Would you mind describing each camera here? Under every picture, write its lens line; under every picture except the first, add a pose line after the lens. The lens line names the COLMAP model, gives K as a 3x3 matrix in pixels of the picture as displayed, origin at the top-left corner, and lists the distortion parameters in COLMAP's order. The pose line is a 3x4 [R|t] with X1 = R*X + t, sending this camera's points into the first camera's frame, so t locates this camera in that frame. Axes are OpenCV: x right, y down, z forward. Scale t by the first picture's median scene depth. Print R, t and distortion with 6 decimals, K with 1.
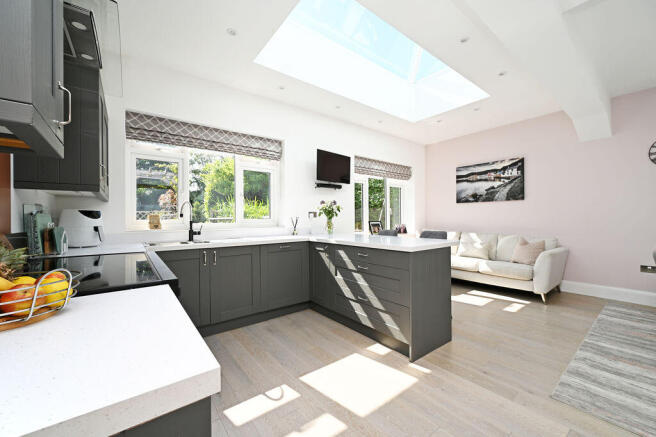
lens RADIAL K [[261.4, 0, 326.4], [0, 261.4, 217.1], [0, 0, 1]] dist [-0.001139, -0.000326]
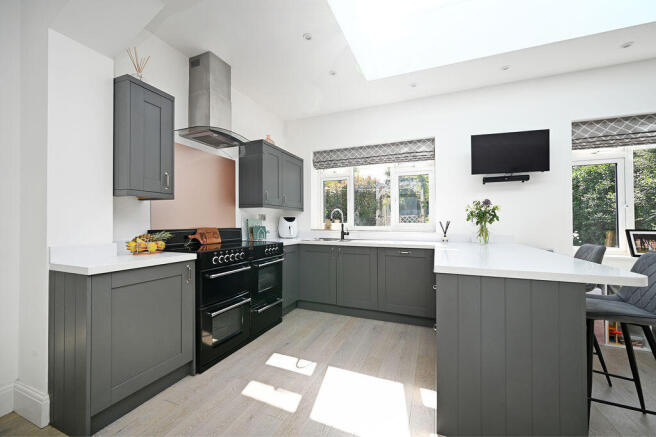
lens RADIAL K [[261.4, 0, 332.3], [0, 261.4, 221.6], [0, 0, 1]] dist [-0.001139, -0.000326]
pose [[0.488418, 0.005523, -0.872592, 0.378843], [-0.002697, 0.999985, 0.004820, -0.002017], [0.872606, -0.000001, 0.488425, 0.205163]]
